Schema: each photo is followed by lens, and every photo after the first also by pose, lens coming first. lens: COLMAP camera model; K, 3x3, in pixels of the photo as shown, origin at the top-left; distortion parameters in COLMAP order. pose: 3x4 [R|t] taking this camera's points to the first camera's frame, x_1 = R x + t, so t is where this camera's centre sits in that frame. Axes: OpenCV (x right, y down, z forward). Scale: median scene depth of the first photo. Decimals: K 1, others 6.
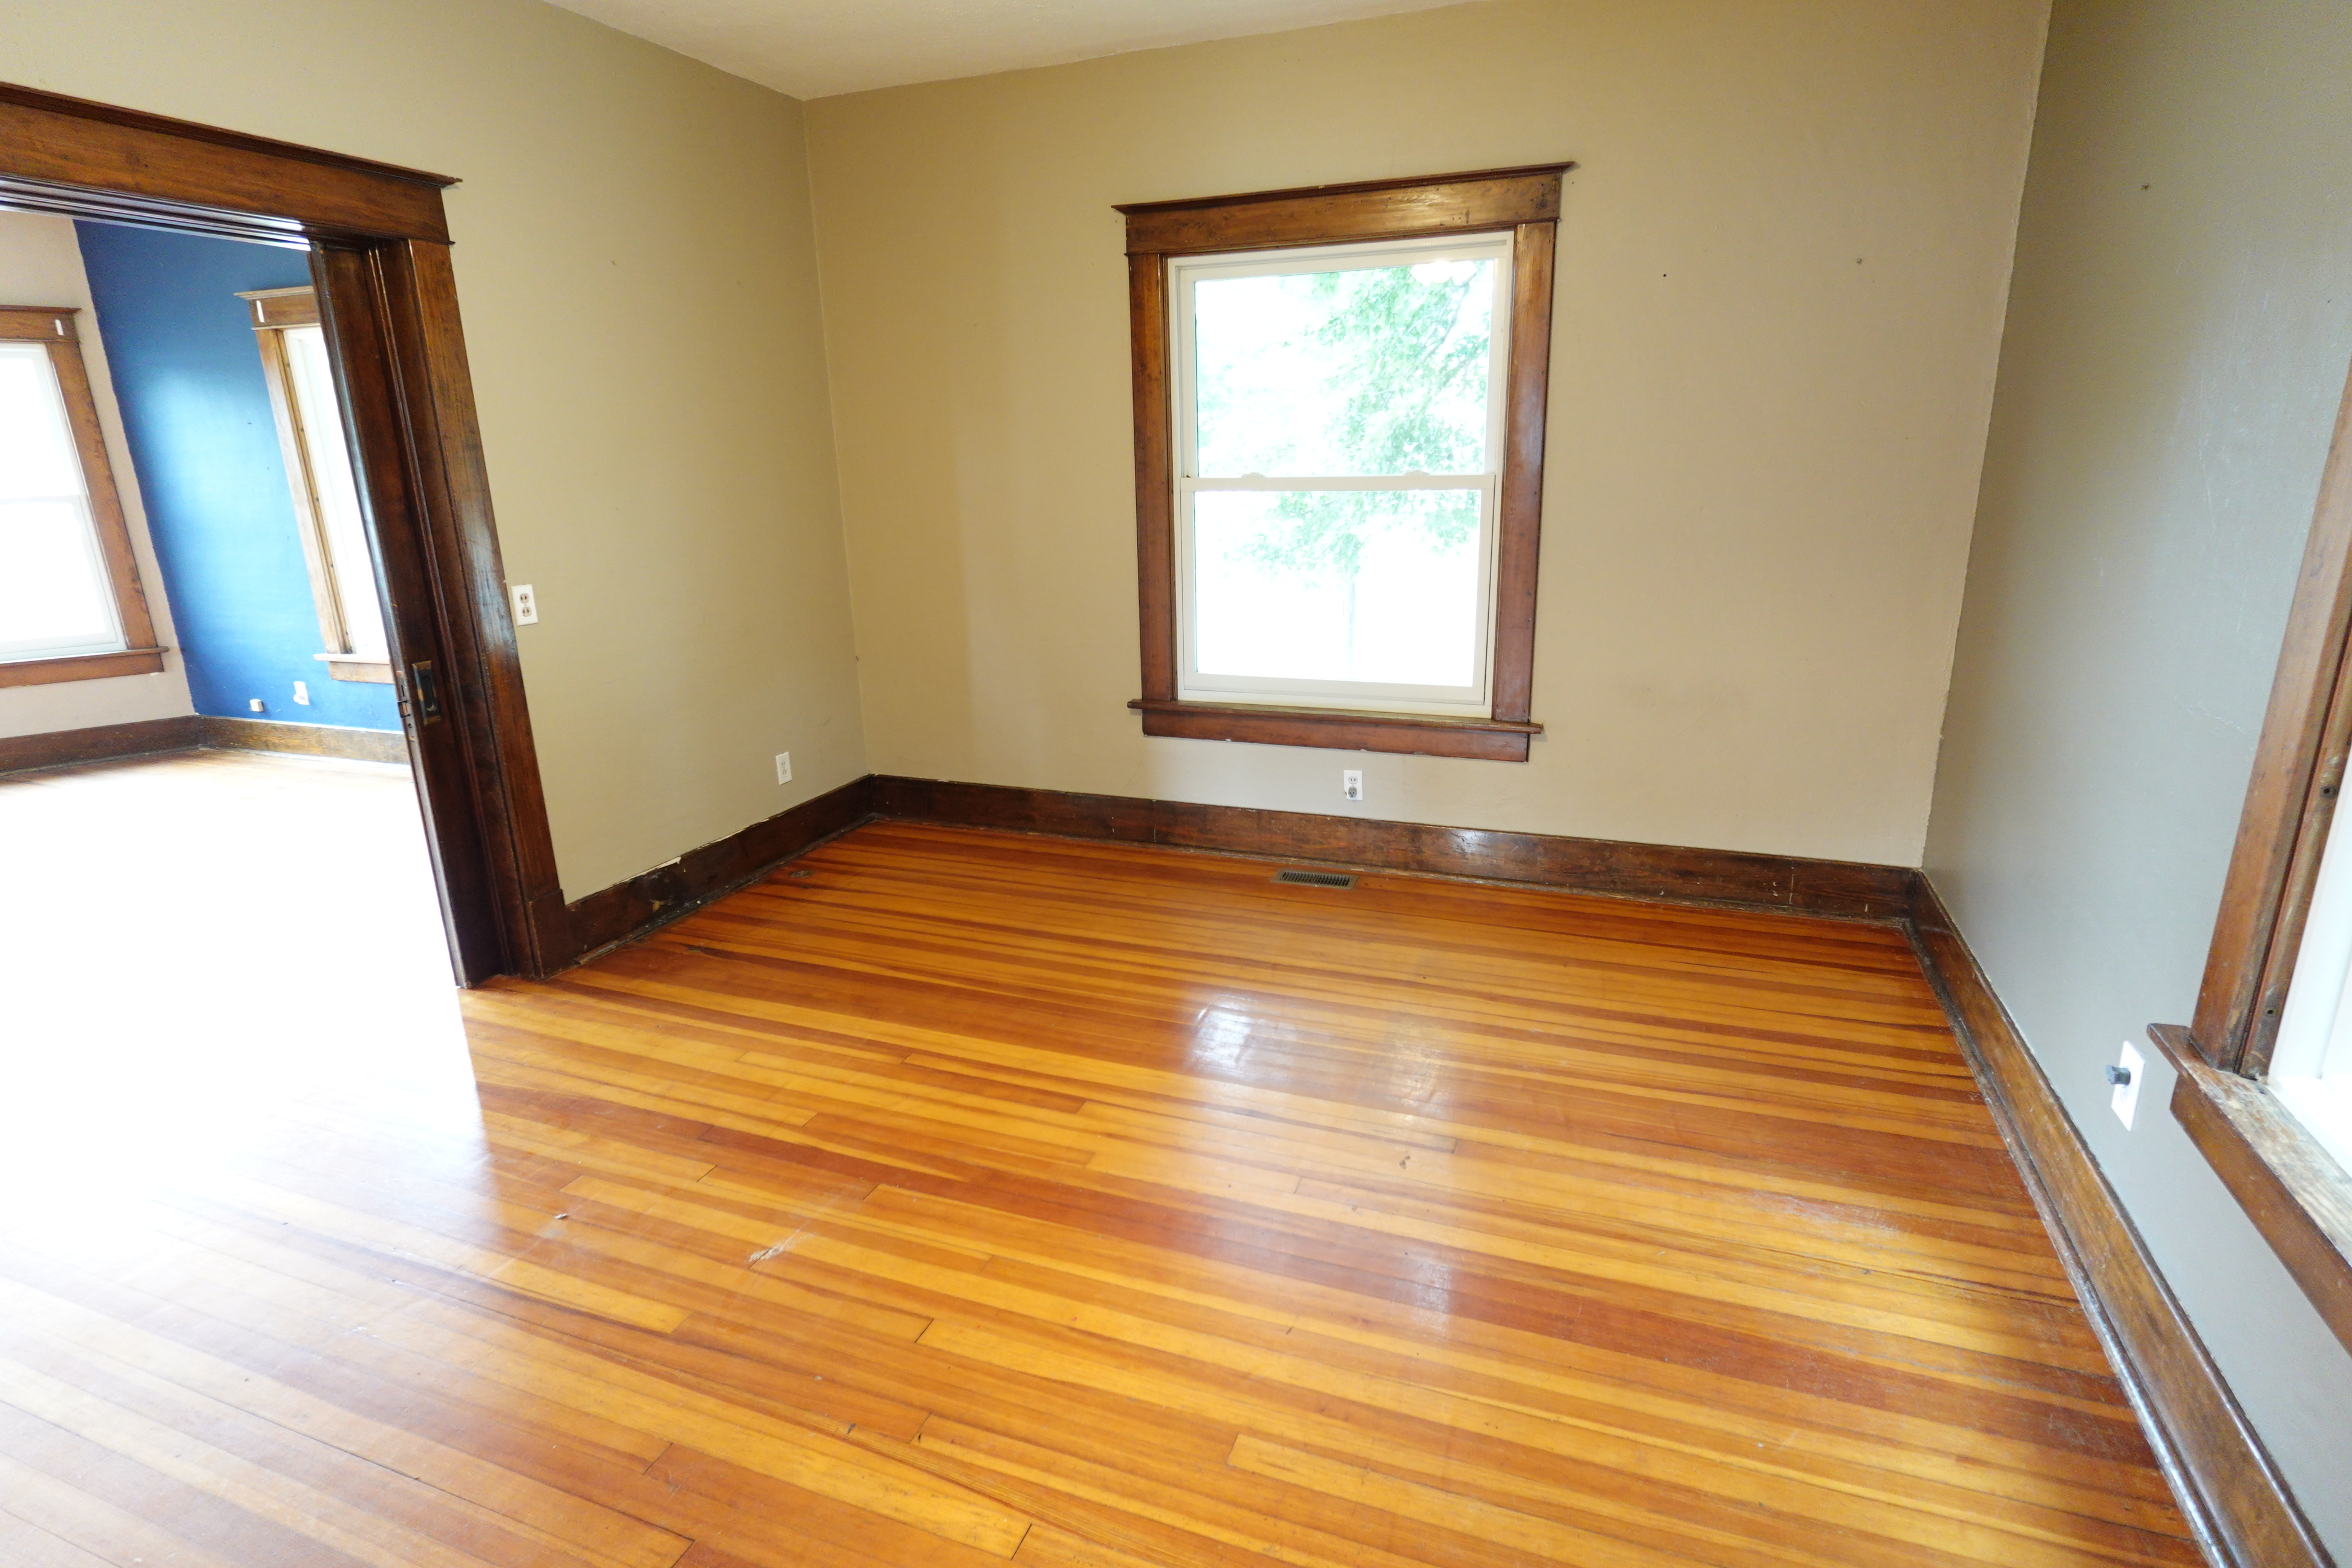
lens RADIAL K [[1196.1, 0, 1175.5], [0, 1196.1, 781.8], [0, 0, 1]] dist [-0.000014, 0.000996]
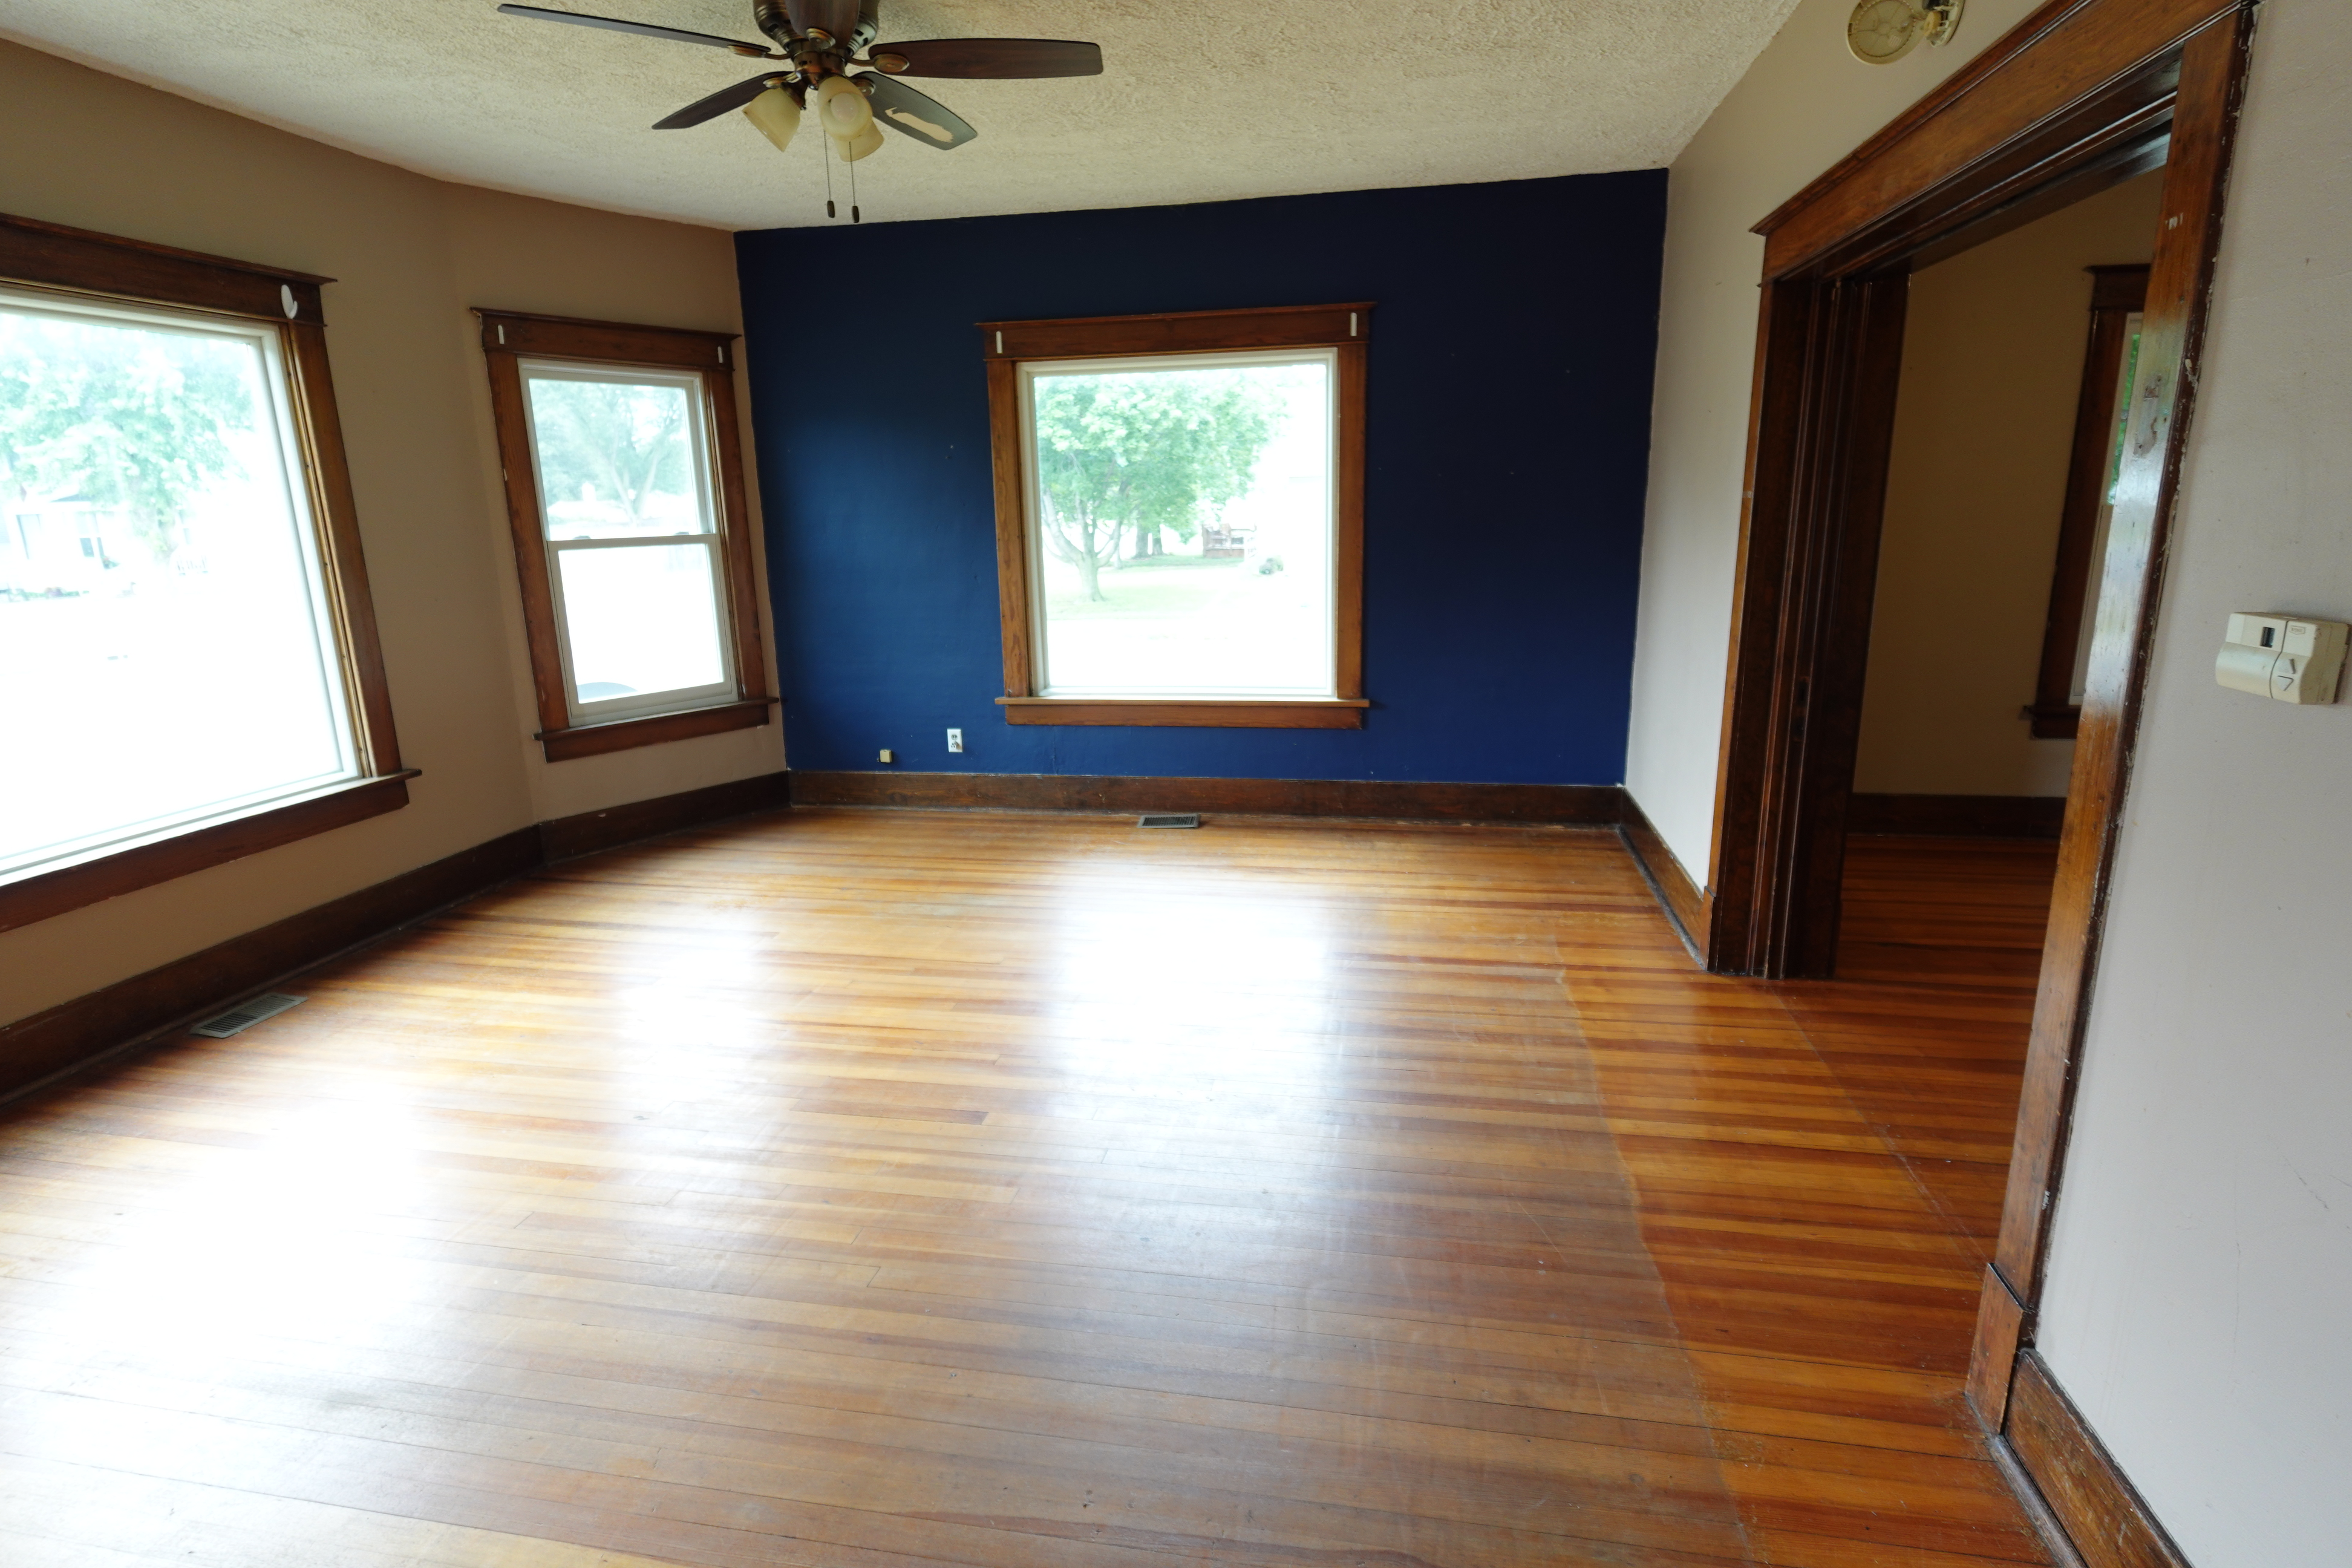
lens RADIAL K [[1196.1, 0, 1175.5], [0, 1196.1, 781.8], [0, 0, 1]] dist [-0.000014, 0.000996]
pose [[0.983251, -0.040363, 0.177730, -1.052798], [0.048465, 0.997963, -0.041481, 0.008660], [-0.175694, 0.049400, 0.983205, 0.060686]]
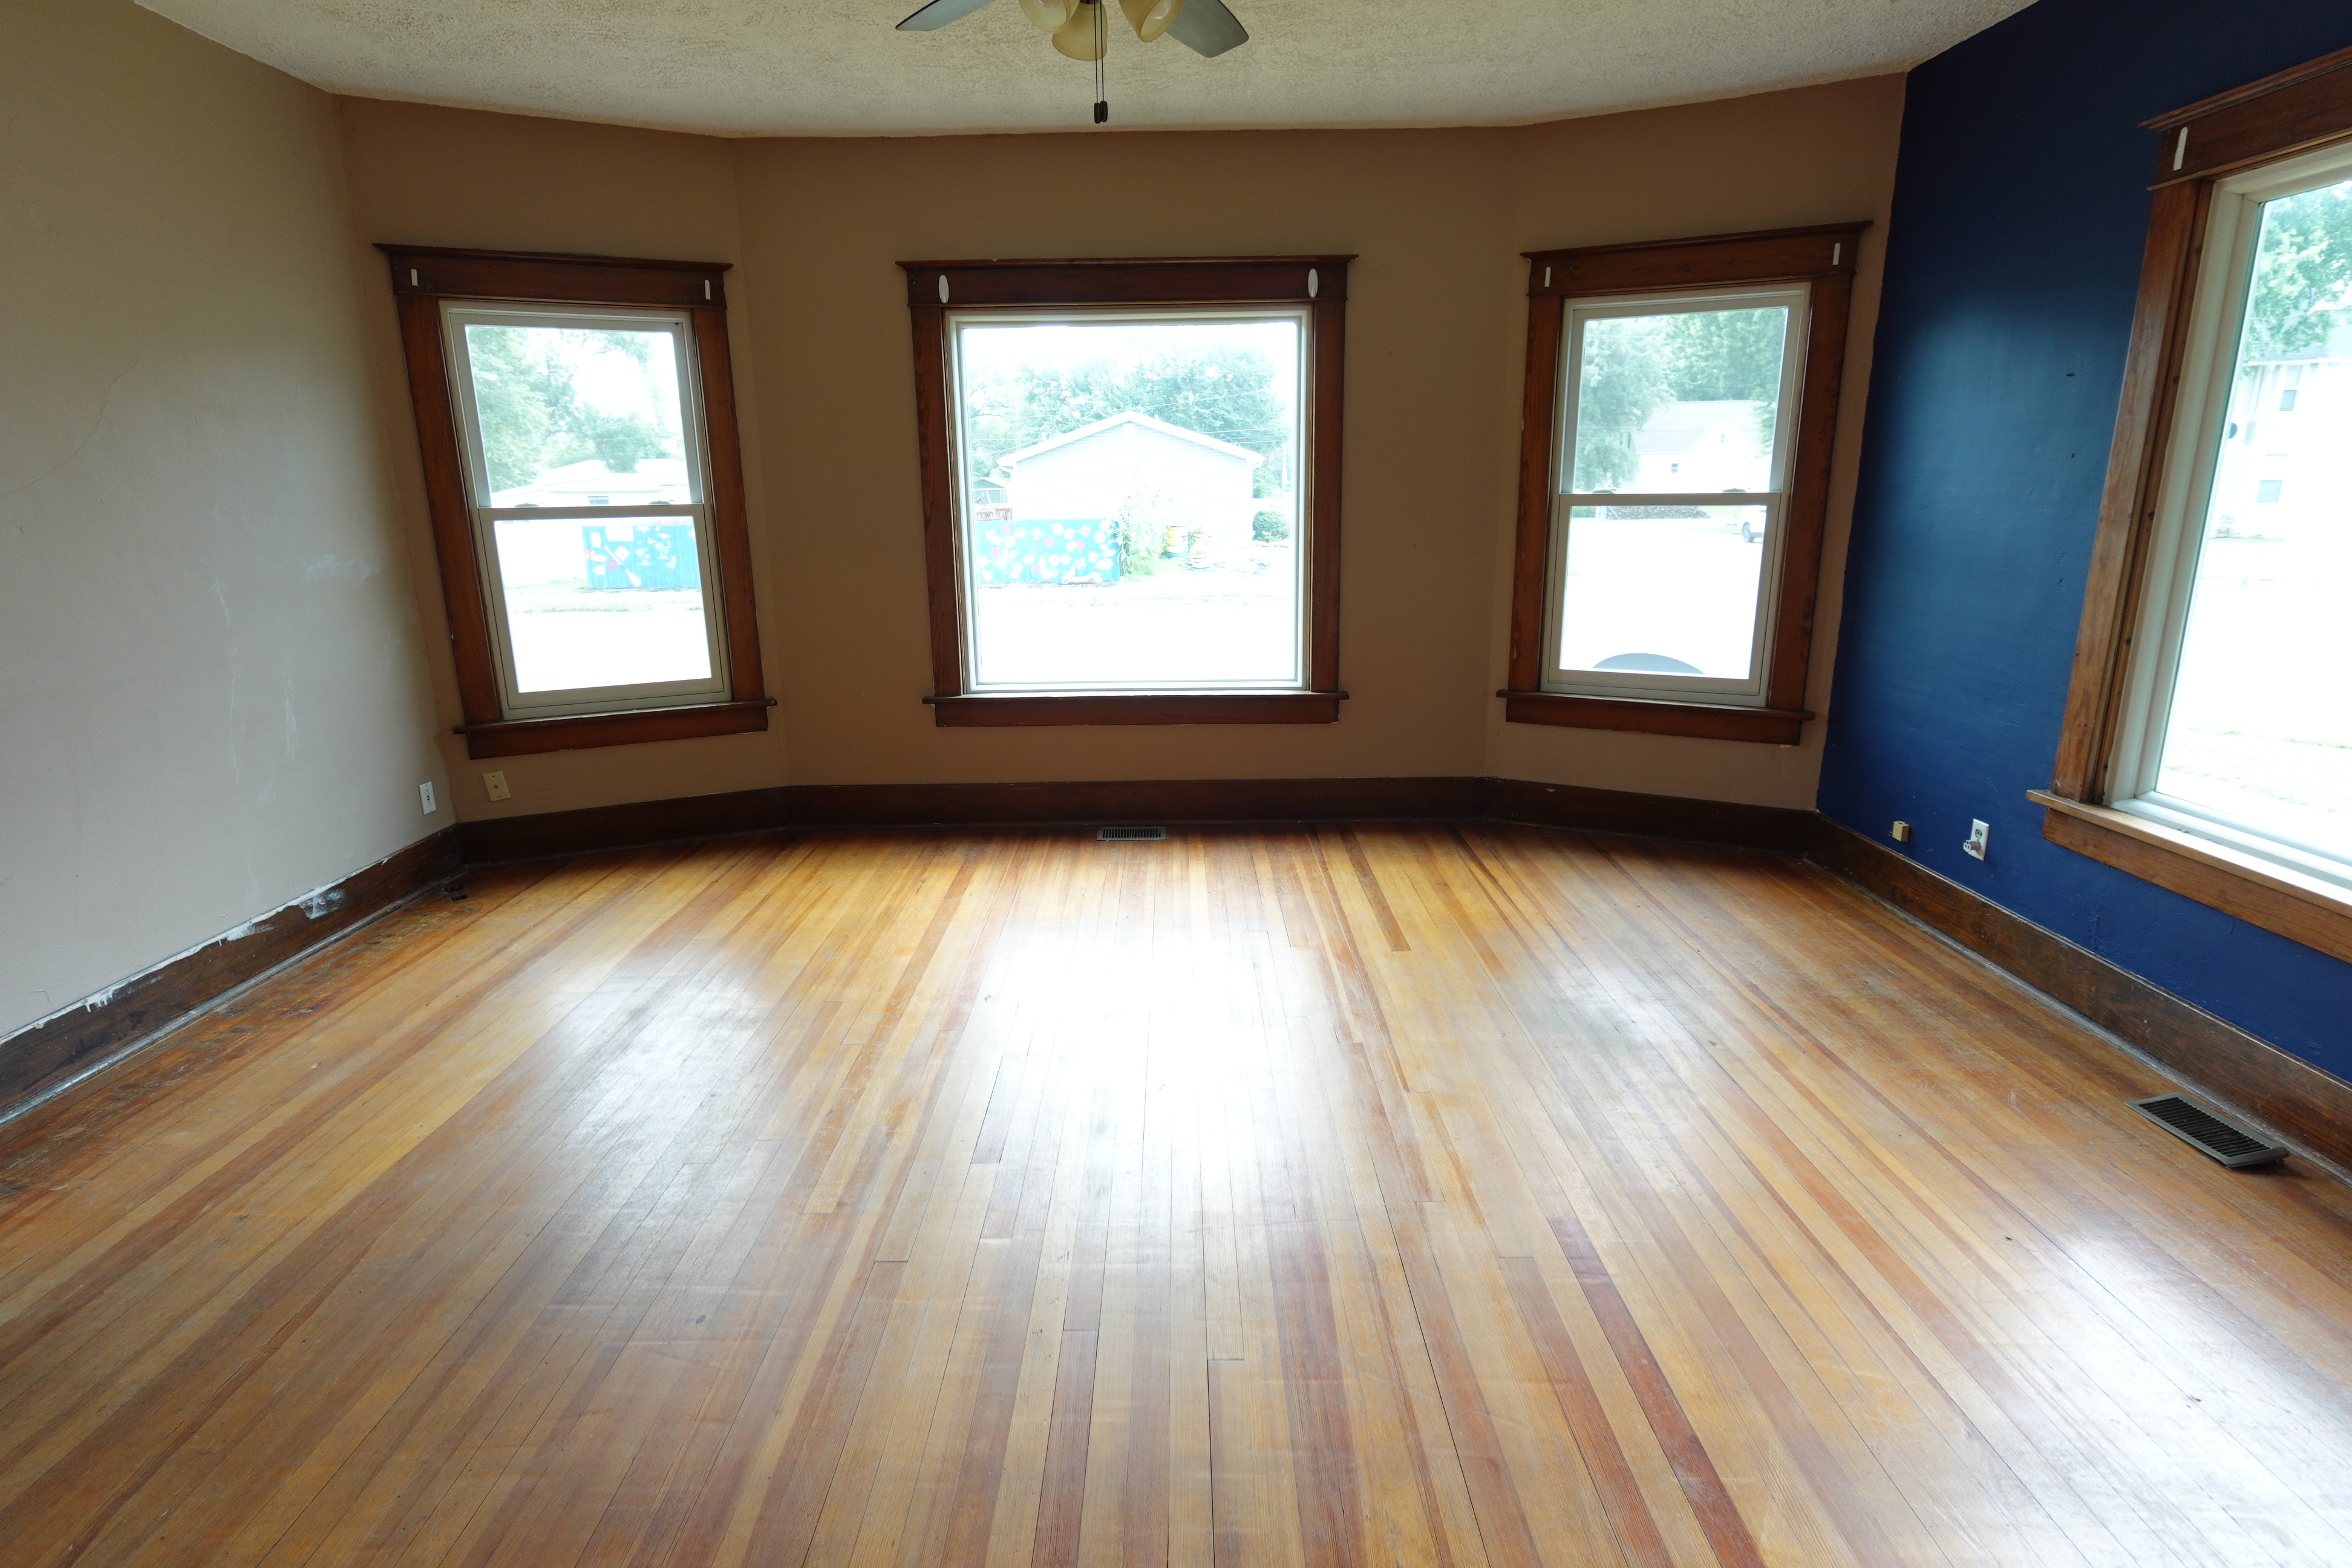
lens RADIAL K [[1196.1, 0, 1175.5], [0, 1196.1, 781.8], [0, 0, 1]] dist [-0.000014, 0.000996]
pose [[0.359599, 0.247526, -0.899678, -0.507006], [-0.249635, 0.954549, 0.162844, -0.142045], [0.899095, 0.166033, 0.405046, 0.582681]]
